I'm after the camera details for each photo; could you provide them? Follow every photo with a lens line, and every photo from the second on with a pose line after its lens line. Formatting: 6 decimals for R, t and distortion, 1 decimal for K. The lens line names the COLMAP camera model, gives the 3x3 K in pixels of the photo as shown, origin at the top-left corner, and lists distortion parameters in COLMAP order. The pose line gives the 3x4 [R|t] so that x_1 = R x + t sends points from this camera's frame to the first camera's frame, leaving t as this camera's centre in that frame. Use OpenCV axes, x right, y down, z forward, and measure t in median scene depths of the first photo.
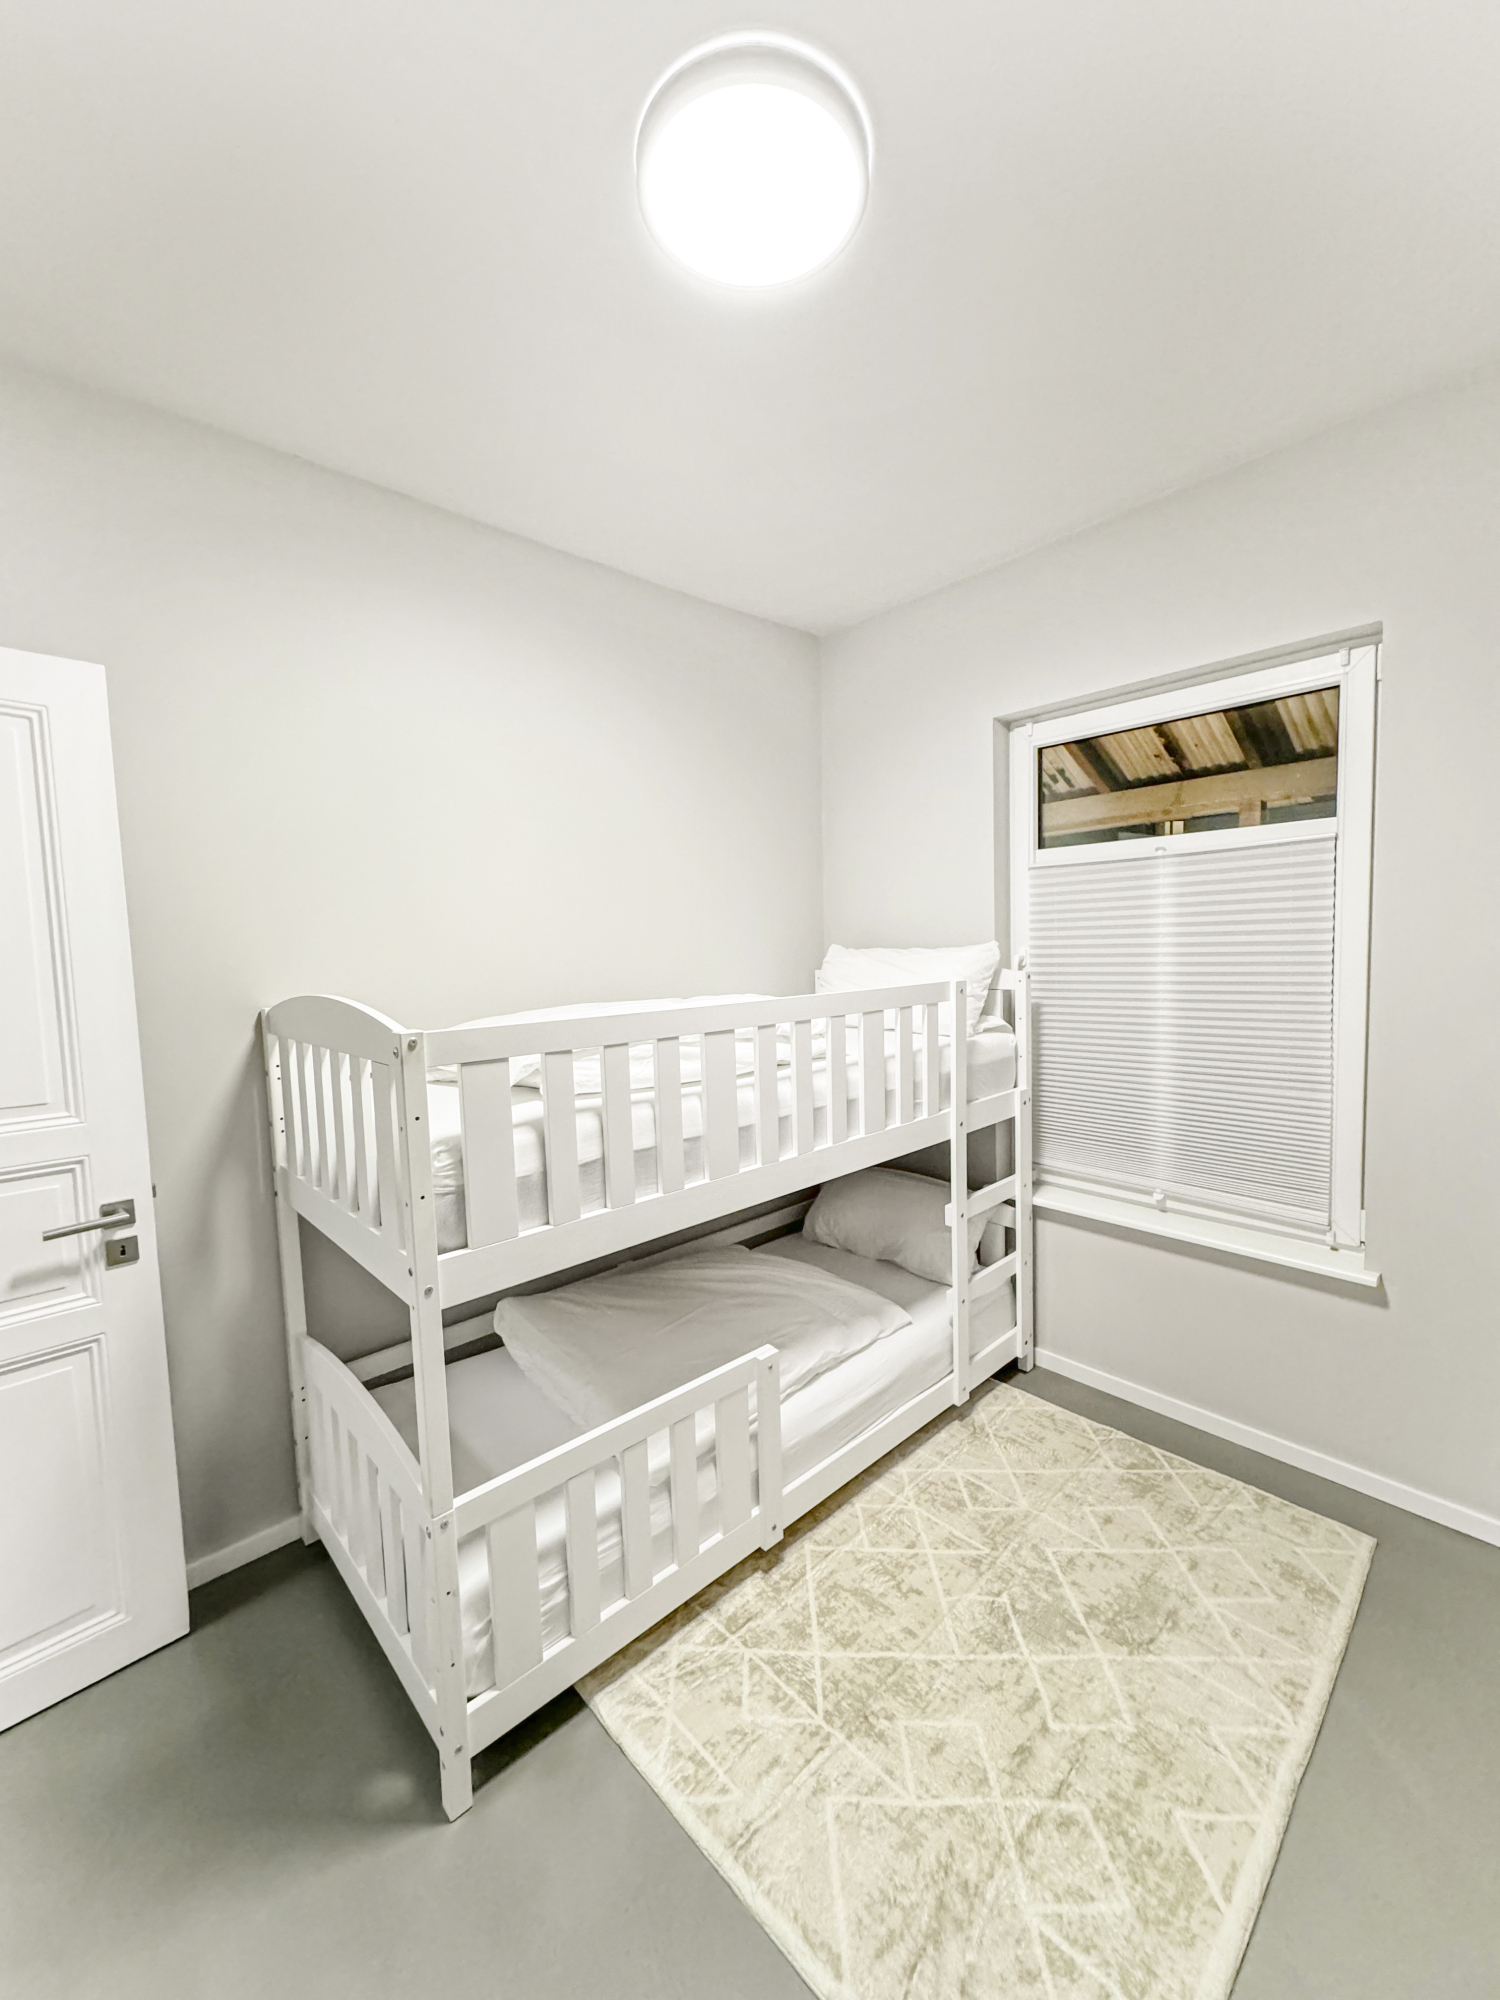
lens RADIAL K [[788.4, 0, 750.0], [0, 788.4, 1000.0], [0, 0, 1]] dist [-0.000075, 0.000263]
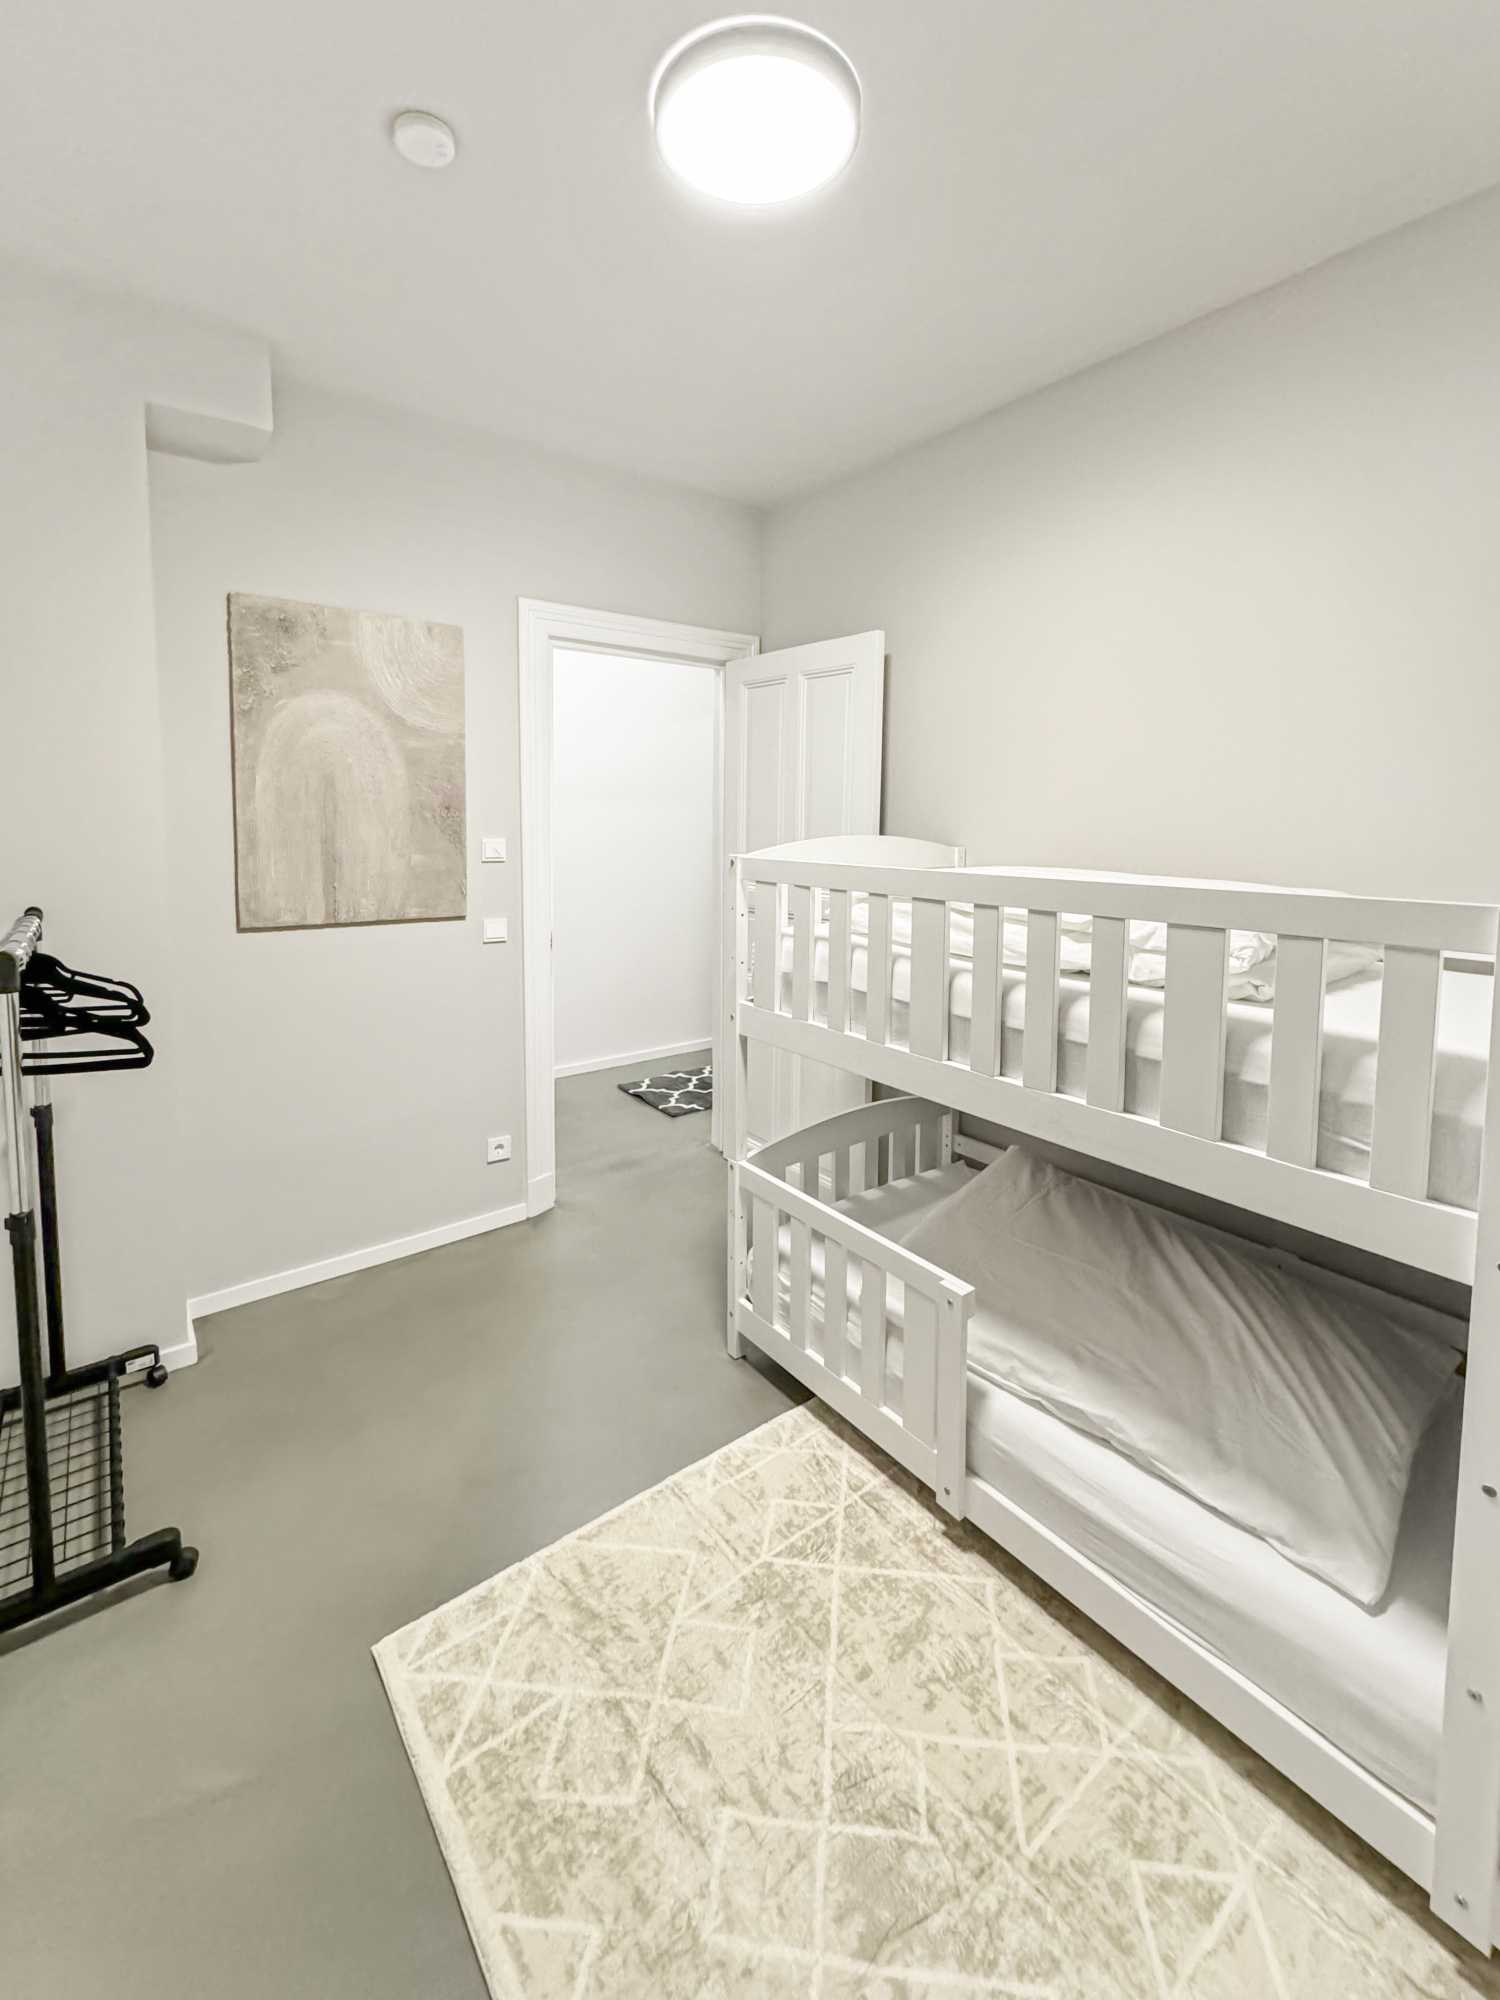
lens RADIAL K [[858.3, 0, 745.1], [0, 858.3, 879.4], [0, 0, 1]] dist [0.001844, 0.000011]
pose [[-0.095461, 0.107790, -0.989580, 1.061721], [-0.072532, 0.990724, 0.114912, -0.089764], [0.992787, 0.082745, -0.086758, 0.957086]]
